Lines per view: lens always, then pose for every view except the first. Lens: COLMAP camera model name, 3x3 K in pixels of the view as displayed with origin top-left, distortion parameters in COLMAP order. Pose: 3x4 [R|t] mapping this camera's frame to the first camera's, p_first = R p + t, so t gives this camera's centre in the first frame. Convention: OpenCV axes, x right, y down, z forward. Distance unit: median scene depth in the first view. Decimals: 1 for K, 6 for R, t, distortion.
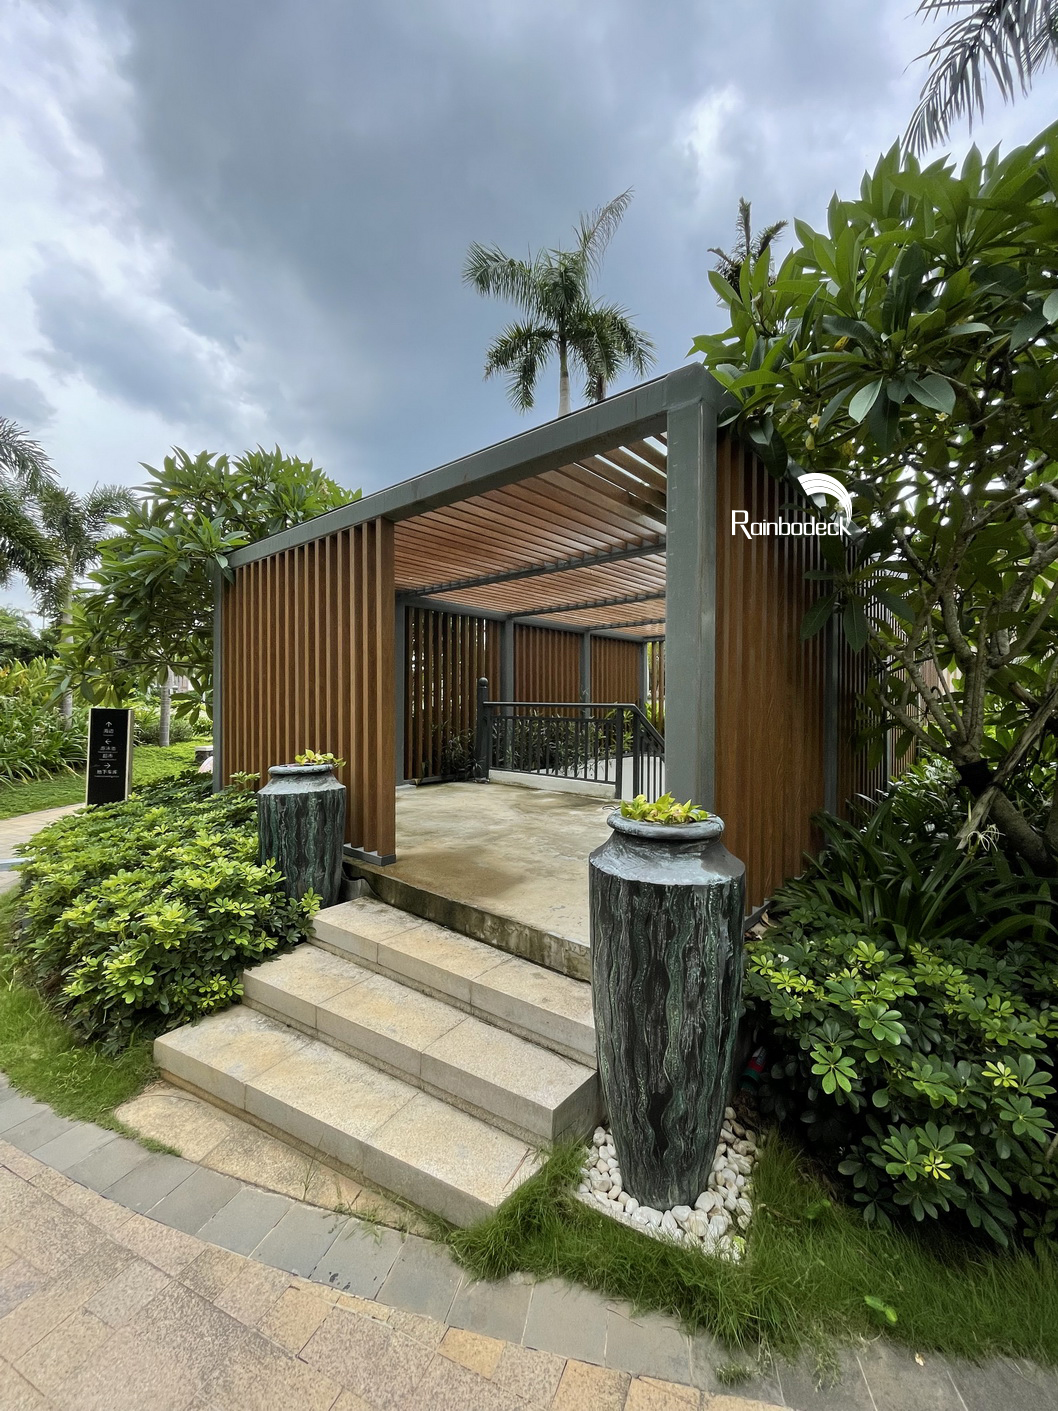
lens RADIAL K [[577.6, 0, 529.0], [0, 577.6, 705.5], [0, 0, 1]] dist [-0.001840, -0.000037]
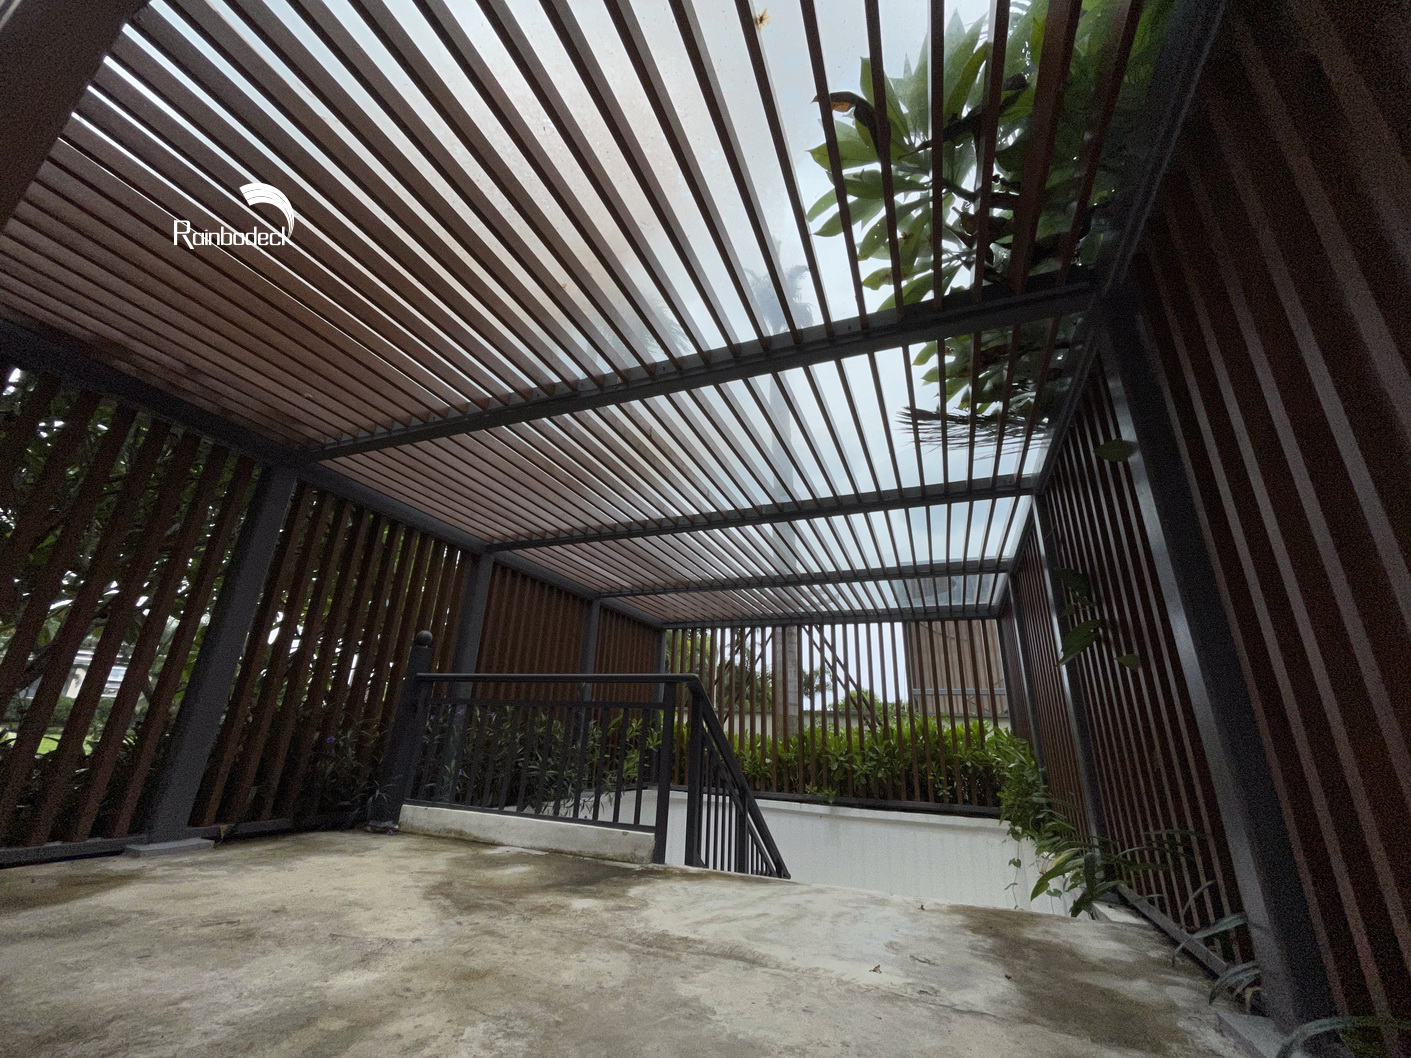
lens RADIAL K [[577.6, 0, 705.5], [0, 577.6, 529.0], [0, 0, 1]] dist [-0.001840, -0.000037]
pose [[0.941387, 0.147013, 0.303609, -0.005840], [-0.033208, 0.936054, -0.350286, 0.054515], [-0.335691, 0.319672, 0.886071, 0.383012]]
